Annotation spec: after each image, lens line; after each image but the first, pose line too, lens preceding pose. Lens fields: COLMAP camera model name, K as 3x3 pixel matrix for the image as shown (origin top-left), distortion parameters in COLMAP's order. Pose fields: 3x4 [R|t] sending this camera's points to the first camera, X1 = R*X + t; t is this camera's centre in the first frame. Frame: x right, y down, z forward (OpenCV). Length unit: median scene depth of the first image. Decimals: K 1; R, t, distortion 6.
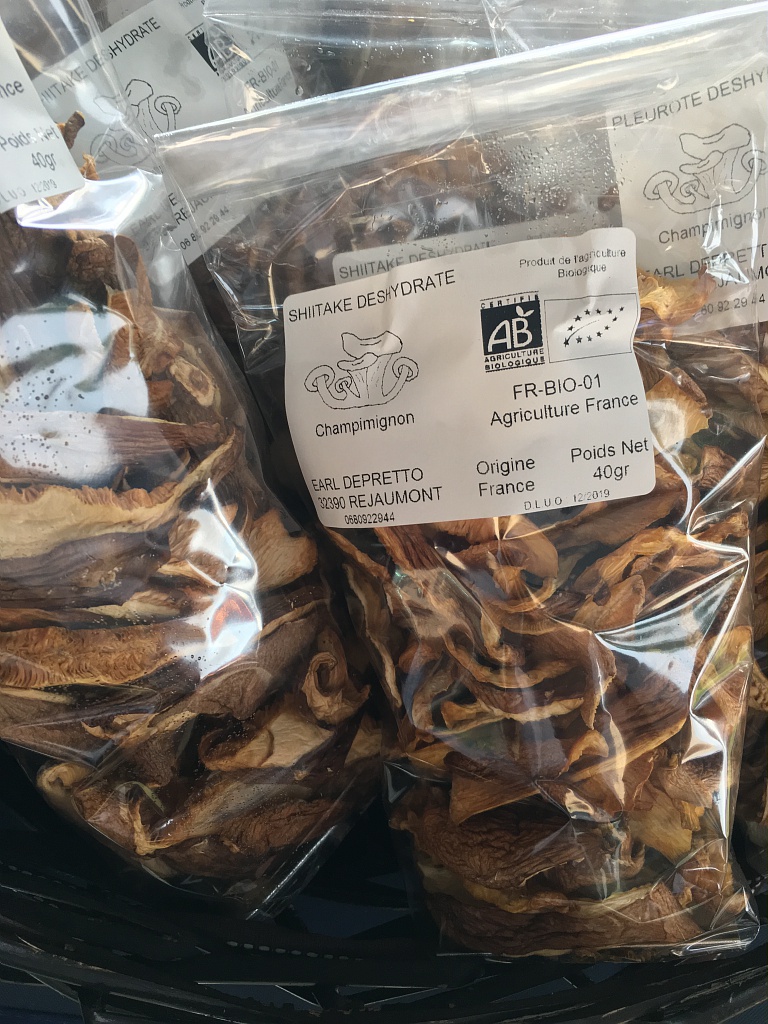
lens RADIAL K [[860.5, 0, 371.2], [0, 860.5, 514.3], [0, 0, 1]] dist [0.043569, 0.000550]
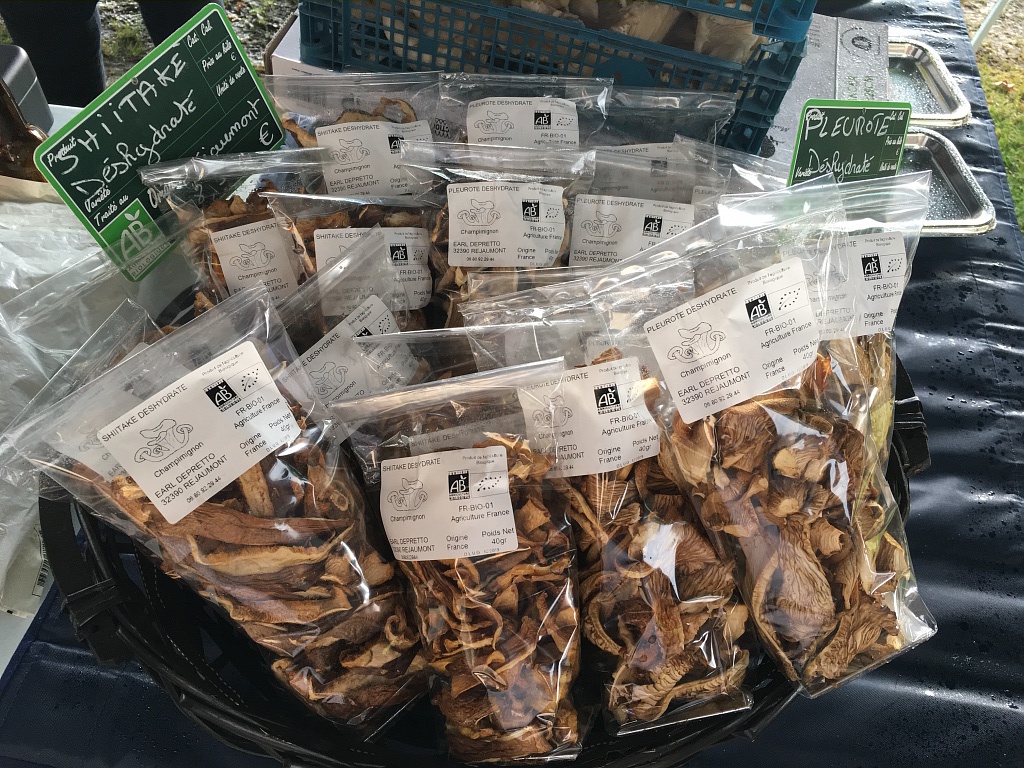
lens RADIAL K [[860.5, 0, 512.0], [0, 860.5, 384.0], [0, 0, 1]] dist [0.043569, 0.000550]
pose [[0.991801, -0.006014, -0.127652, 0.590782], [-0.012144, 0.989936, -0.140997, -0.137293], [0.127215, 0.141391, 0.981746, -1.391387]]
